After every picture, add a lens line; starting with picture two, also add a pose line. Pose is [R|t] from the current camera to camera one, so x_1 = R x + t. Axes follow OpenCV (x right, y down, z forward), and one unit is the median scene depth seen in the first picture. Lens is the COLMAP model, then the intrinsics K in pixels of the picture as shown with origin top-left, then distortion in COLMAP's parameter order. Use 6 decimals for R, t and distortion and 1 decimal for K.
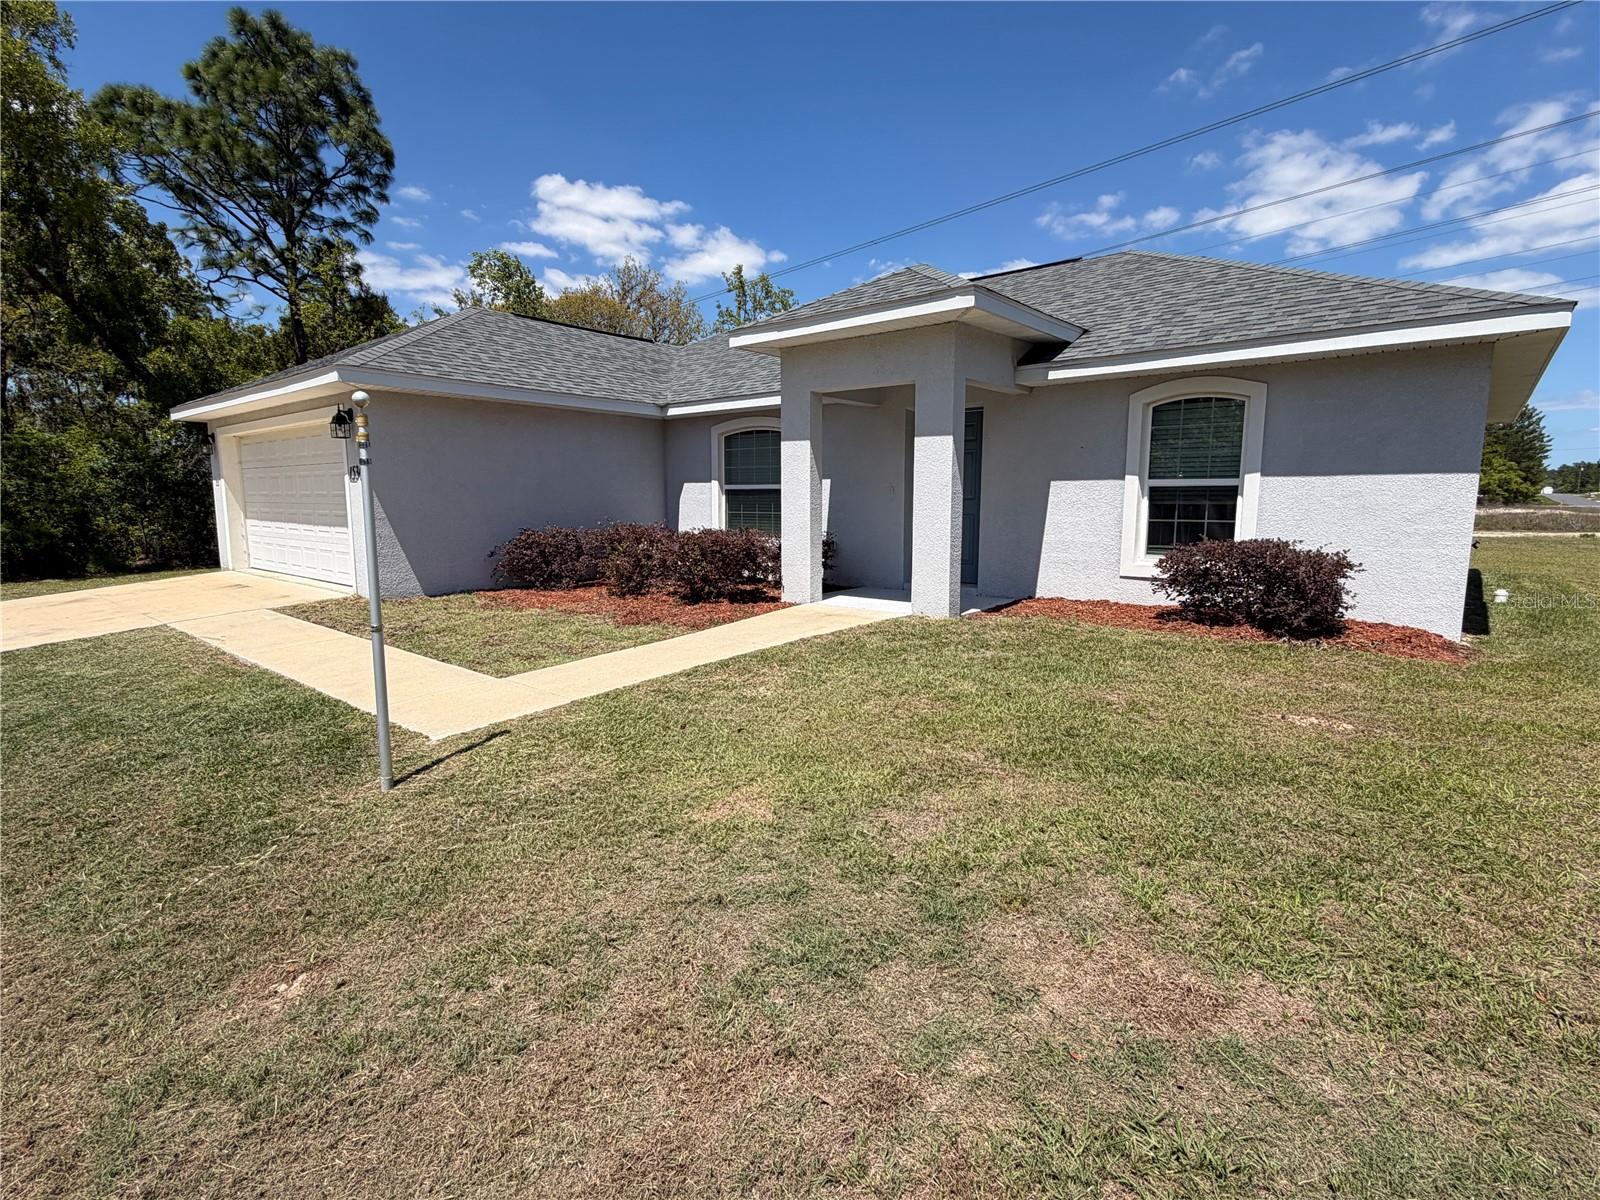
lens RADIAL K [[810.2, 0, 800.3], [0, 810.2, 624.5], [0, 0, 1]] dist [-0.008890, -0.000392]
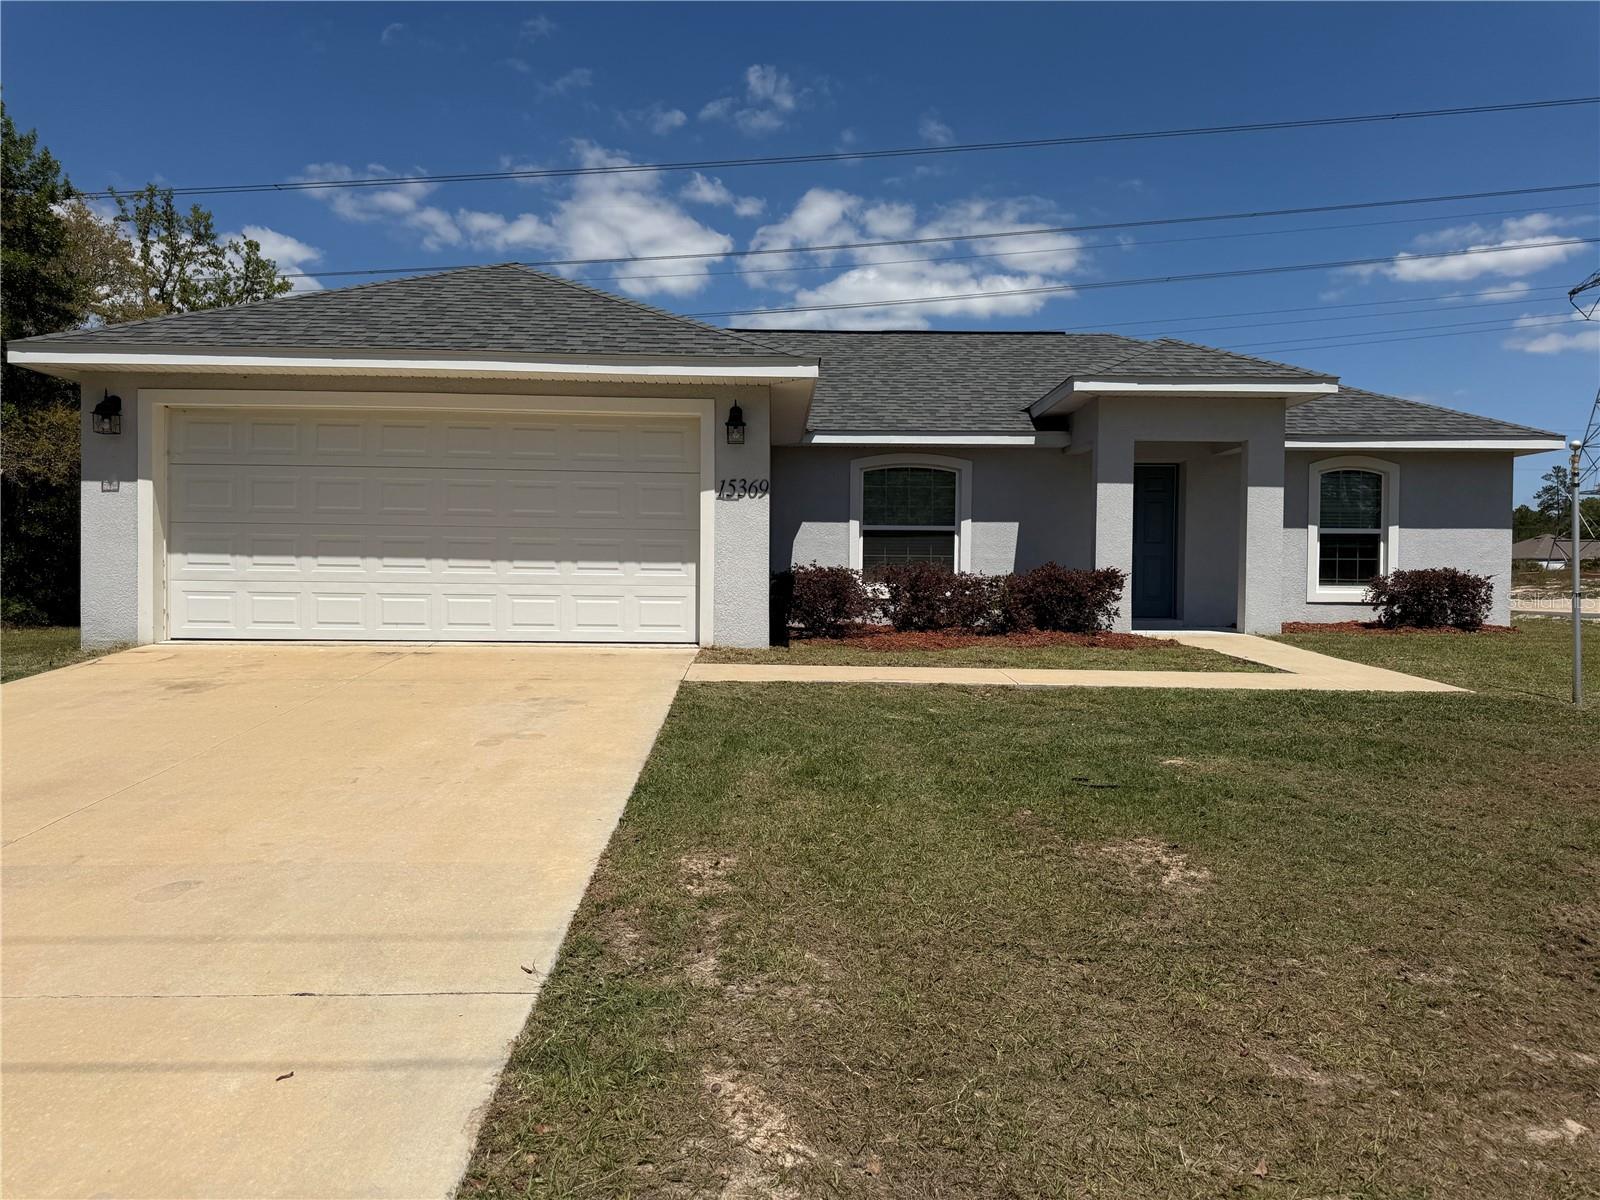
lens RADIAL K [[1103.2, 0, 800.0], [0, 1103.2, 600.0], [0, 0, 1]] dist [0.087664, -0.111171]
pose [[0.726947, -0.013507, 0.686561, -0.986597], [0.098341, 0.991549, -0.084619, 0.005963], [-0.679616, 0.129031, 0.722131, 0.180170]]
